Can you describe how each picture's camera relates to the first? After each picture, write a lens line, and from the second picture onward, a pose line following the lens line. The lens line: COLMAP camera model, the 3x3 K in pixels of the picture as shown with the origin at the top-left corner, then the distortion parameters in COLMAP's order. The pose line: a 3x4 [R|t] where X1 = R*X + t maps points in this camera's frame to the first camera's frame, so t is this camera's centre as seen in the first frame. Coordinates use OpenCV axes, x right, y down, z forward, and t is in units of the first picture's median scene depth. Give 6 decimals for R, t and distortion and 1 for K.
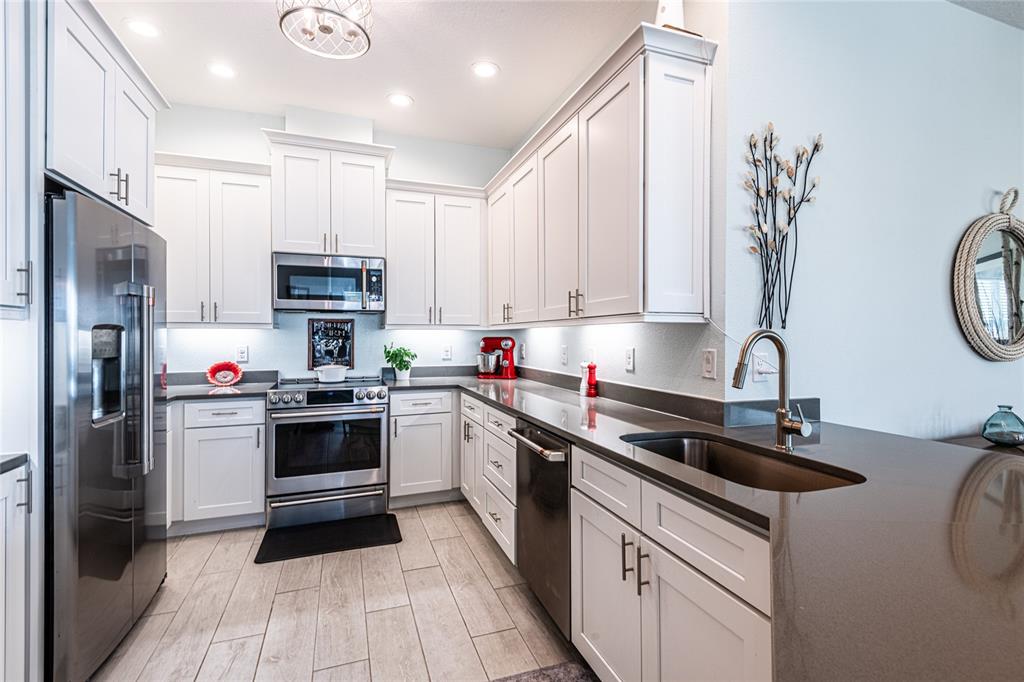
lens RADIAL K [[473.9, 0, 501.5], [0, 473.9, 337.3], [0, 0, 1]] dist [0.022608, -0.010701]
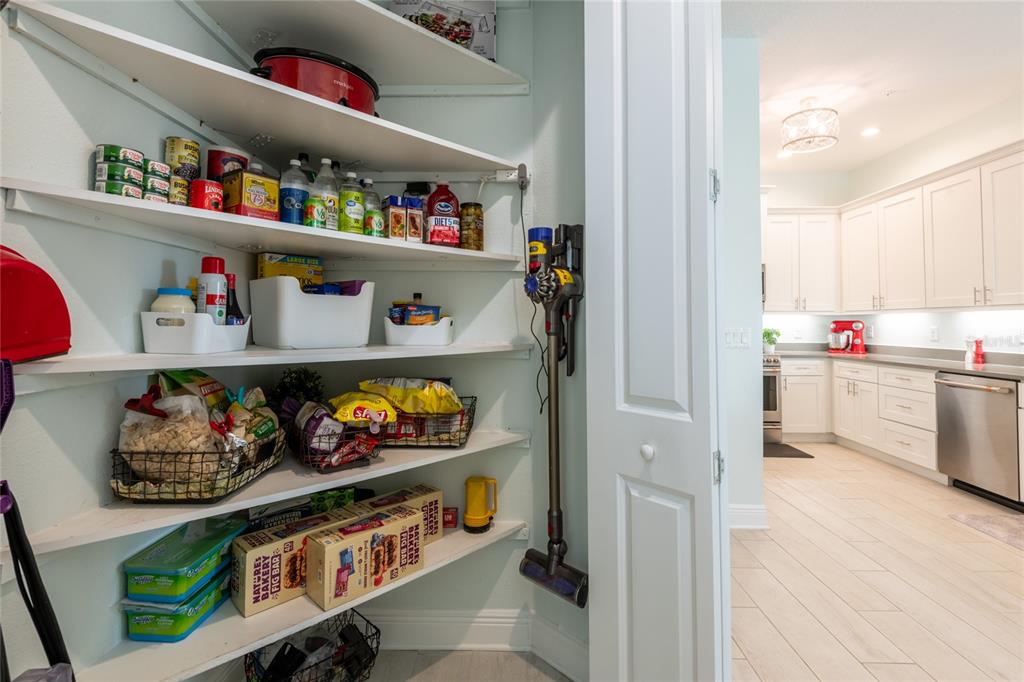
lens RADIAL K [[473.9, 0, 516.3], [0, 473.9, 309.2], [0, 0, 1]] dist [0.022608, -0.010701]
pose [[0.937017, -0.007805, -0.349197, -0.553724], [-0.003689, 0.999473, -0.032239, 0.019087], [0.349264, 0.031497, 0.936495, -0.722790]]
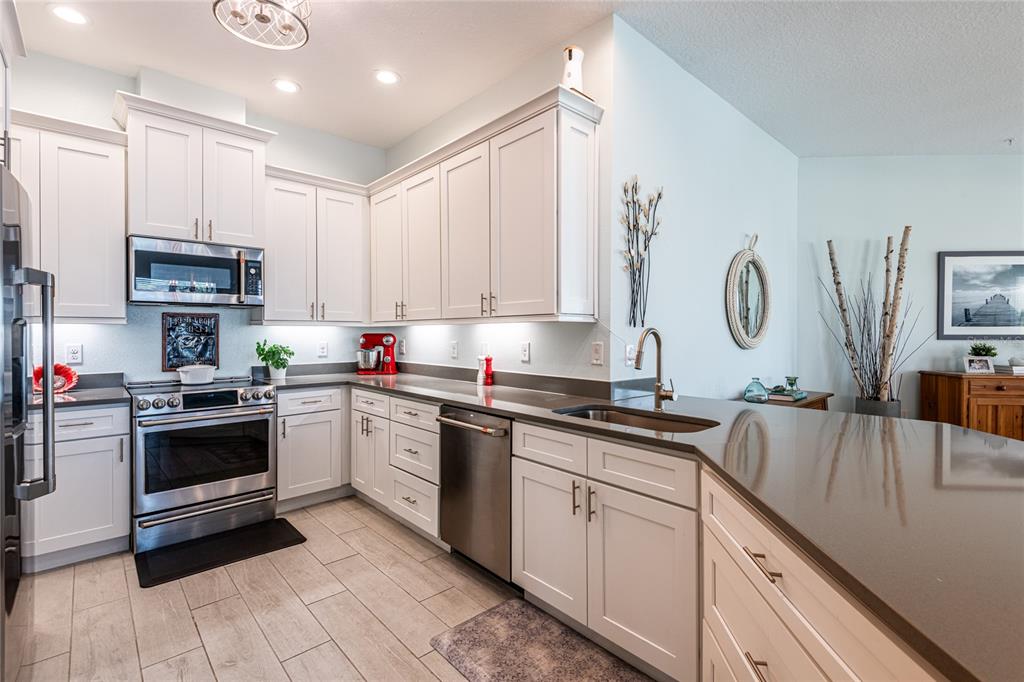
lens RADIAL K [[473.9, 0, 509.9], [0, 473.9, 337.2], [0, 0, 1]] dist [0.022608, -0.010701]
pose [[0.921344, -0.003901, 0.388728, -0.203309], [0.001418, 0.999977, 0.006676, 0.001538], [-0.388745, -0.005600, 0.921328, -0.073045]]
